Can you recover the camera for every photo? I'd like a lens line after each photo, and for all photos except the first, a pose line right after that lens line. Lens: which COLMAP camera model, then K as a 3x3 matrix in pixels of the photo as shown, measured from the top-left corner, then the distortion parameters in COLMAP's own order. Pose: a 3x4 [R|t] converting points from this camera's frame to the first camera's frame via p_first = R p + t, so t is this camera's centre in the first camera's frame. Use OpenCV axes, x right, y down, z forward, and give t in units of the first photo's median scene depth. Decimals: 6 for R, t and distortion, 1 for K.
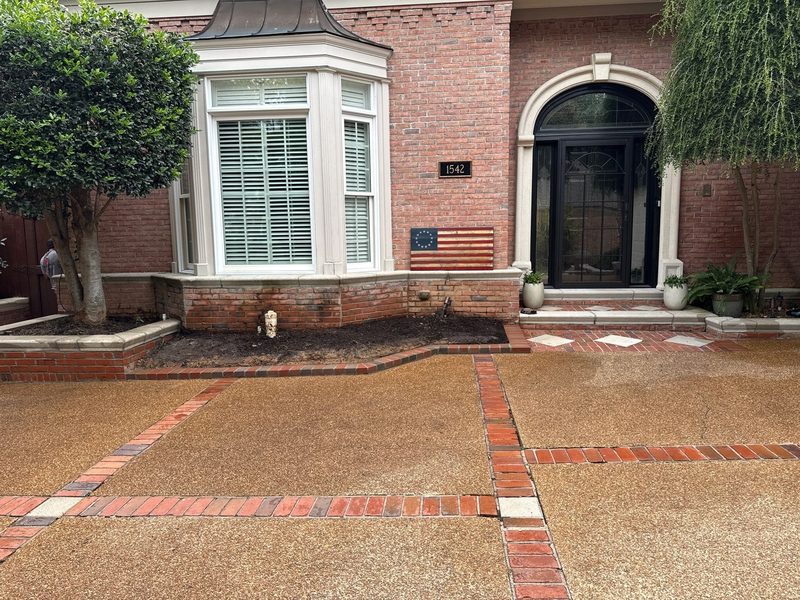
lens RADIAL K [[541.2, 0, 400.0], [0, 541.2, 300.0], [0, 0, 1]] dist [0.131606, -0.275128]
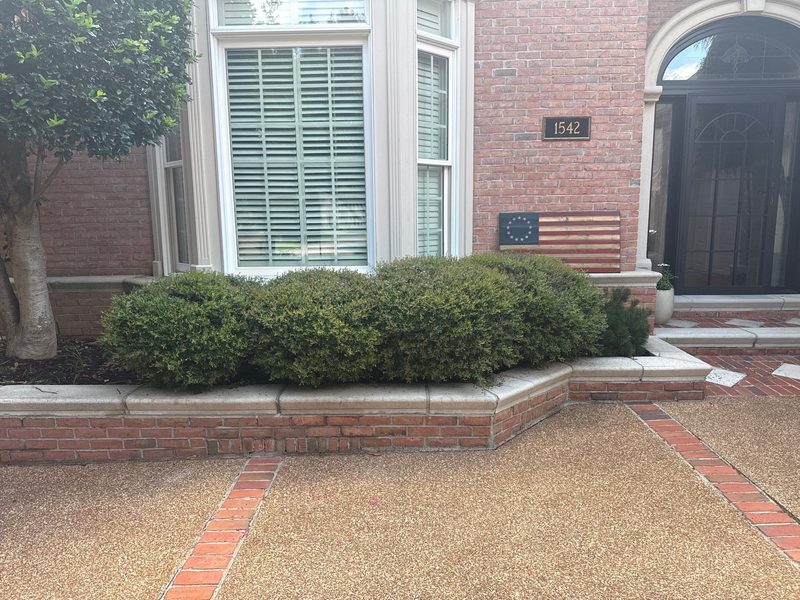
lens RADIAL K [[552.9, 0, 400.0], [0, 552.9, 300.0], [0, 0, 1]] dist [0.068540, -0.107744]
pose [[0.998013, -0.005074, 0.062809, -0.160806], [0.003288, 0.999588, 0.028511, -0.041767], [-0.062927, -0.028248, 0.997618, 0.298849]]
